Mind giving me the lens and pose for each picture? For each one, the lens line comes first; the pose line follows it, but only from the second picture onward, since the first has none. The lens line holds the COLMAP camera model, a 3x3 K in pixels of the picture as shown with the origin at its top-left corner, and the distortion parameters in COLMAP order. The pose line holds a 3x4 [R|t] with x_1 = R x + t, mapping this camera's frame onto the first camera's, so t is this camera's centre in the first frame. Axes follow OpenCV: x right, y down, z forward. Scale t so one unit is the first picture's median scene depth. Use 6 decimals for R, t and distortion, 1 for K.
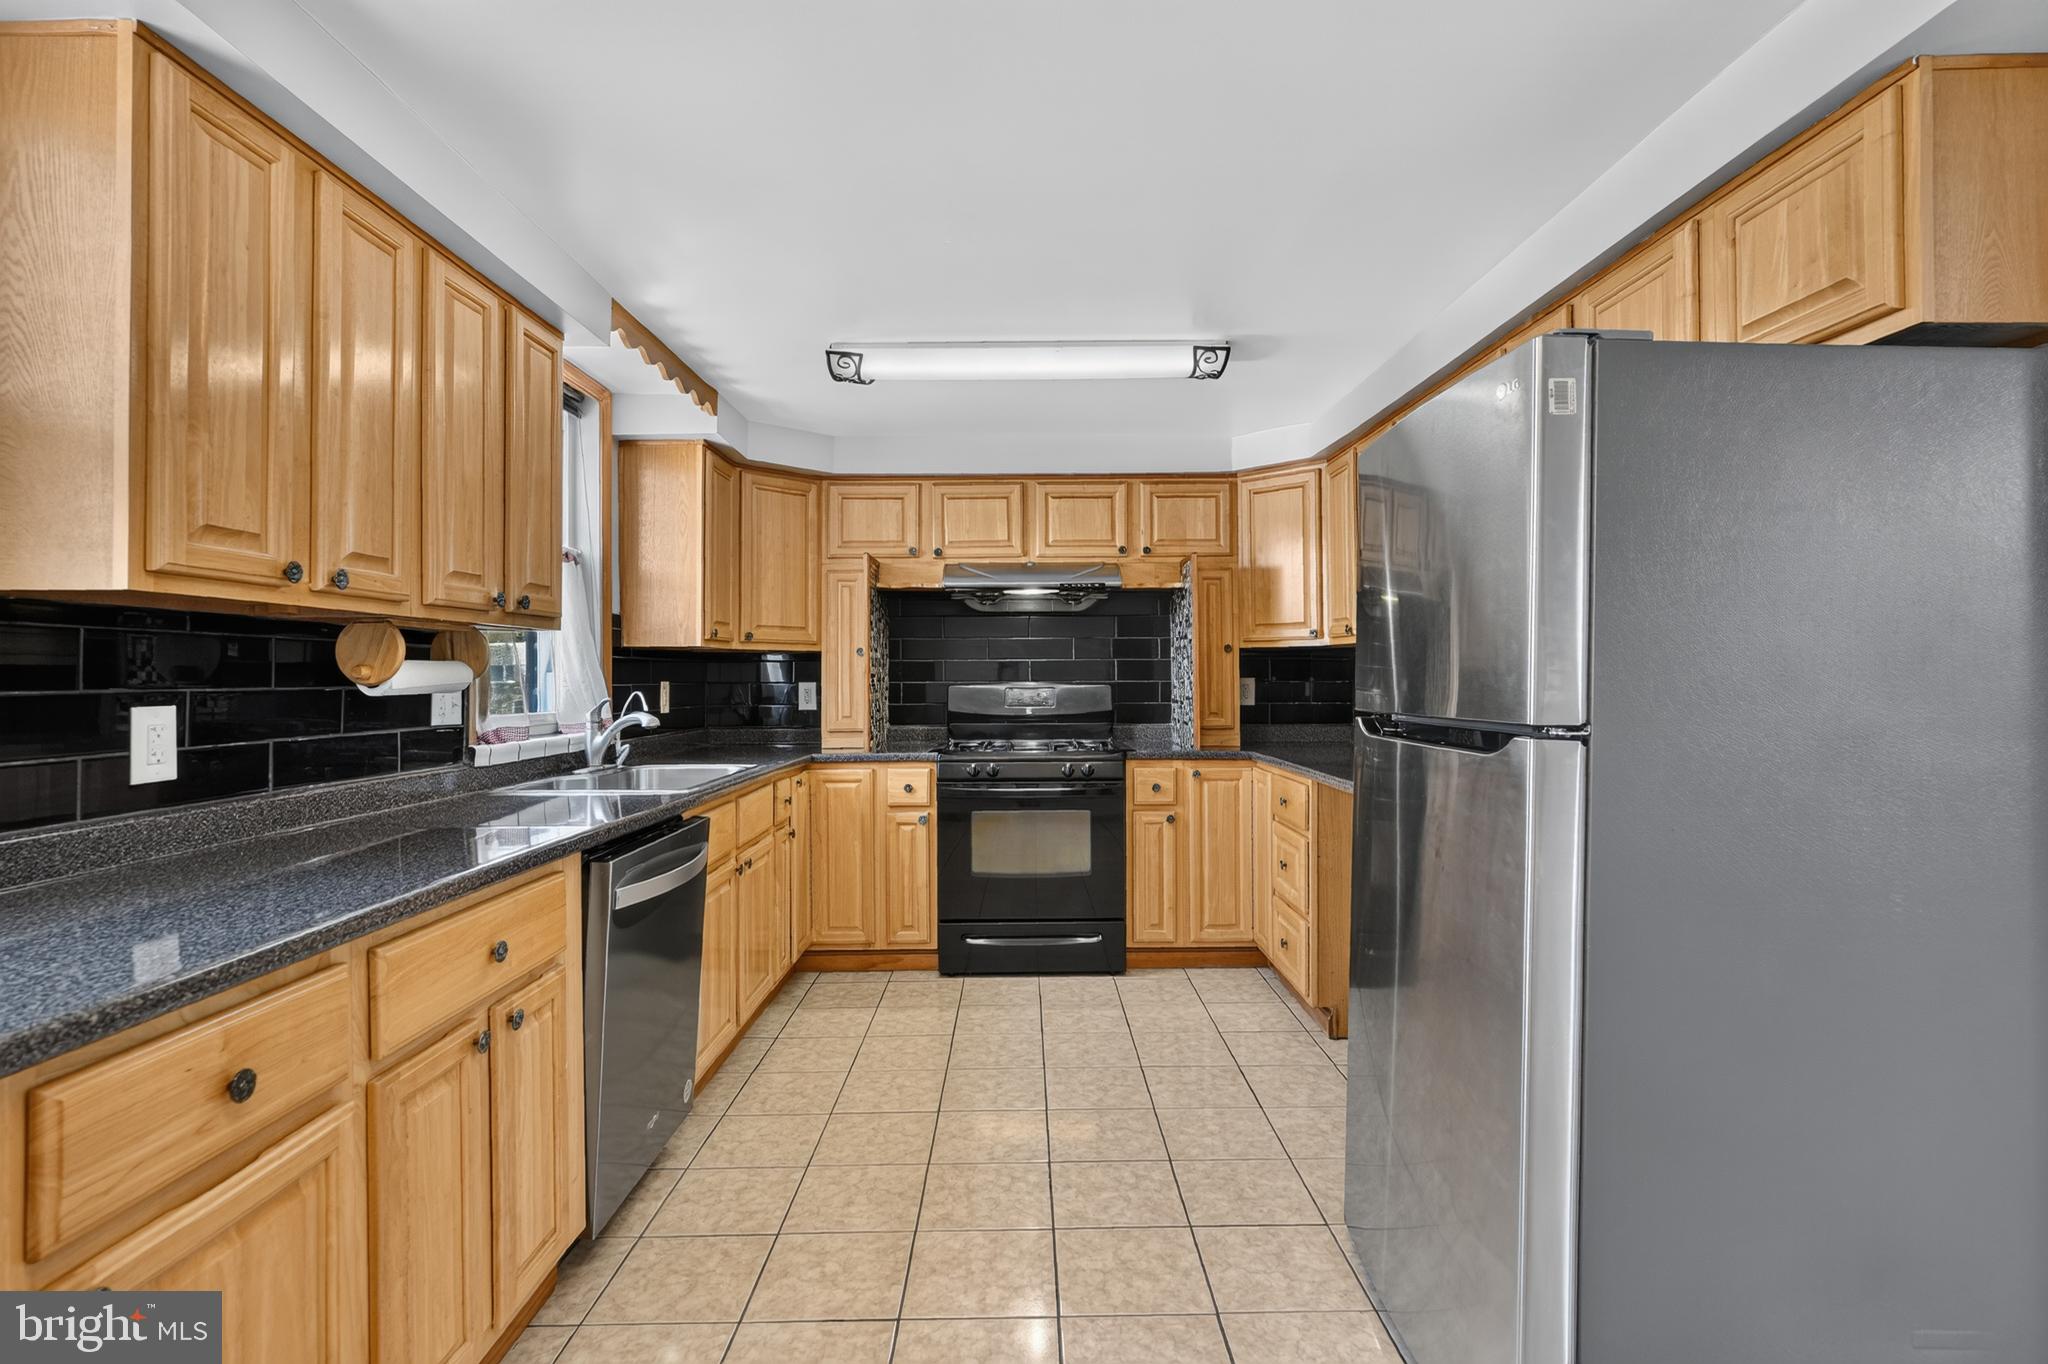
lens RADIAL K [[993.6, 0, 1028.0], [0, 993.6, 660.6], [0, 0, 1]] dist [-0.003914, 0.000653]
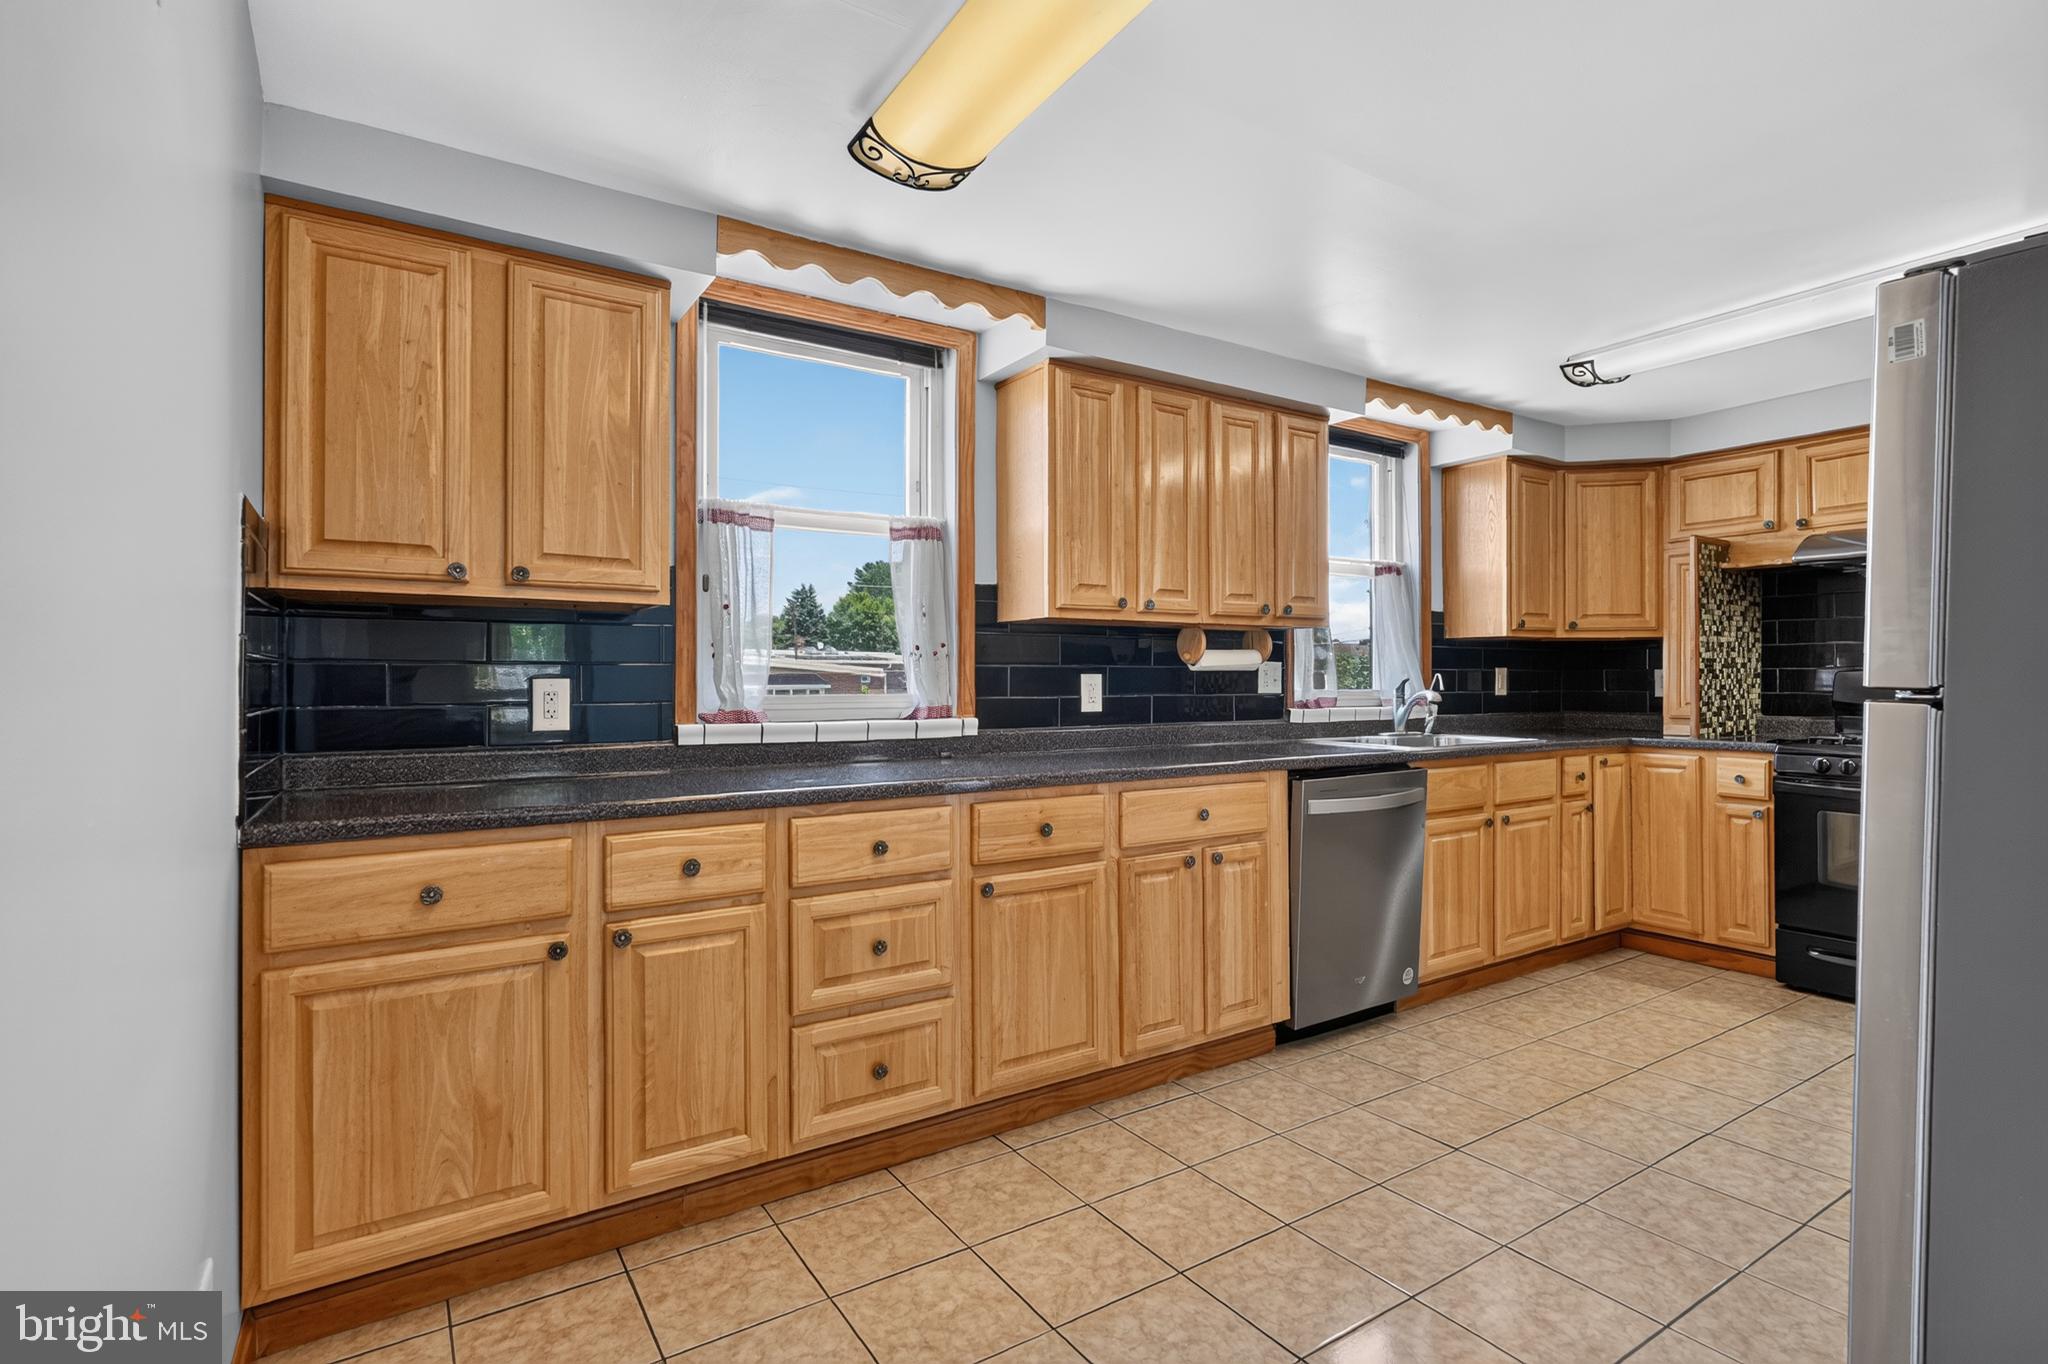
lens RADIAL K [[993.6, 0, 1028.0], [0, 993.6, 660.6], [0, 0, 1]] dist [-0.003914, 0.000653]
pose [[0.538811, -0.011231, -0.842352, 0.422713], [0.012815, 0.999905, -0.005134, 0.016134], [0.842329, -0.008029, 0.538904, -0.105030]]
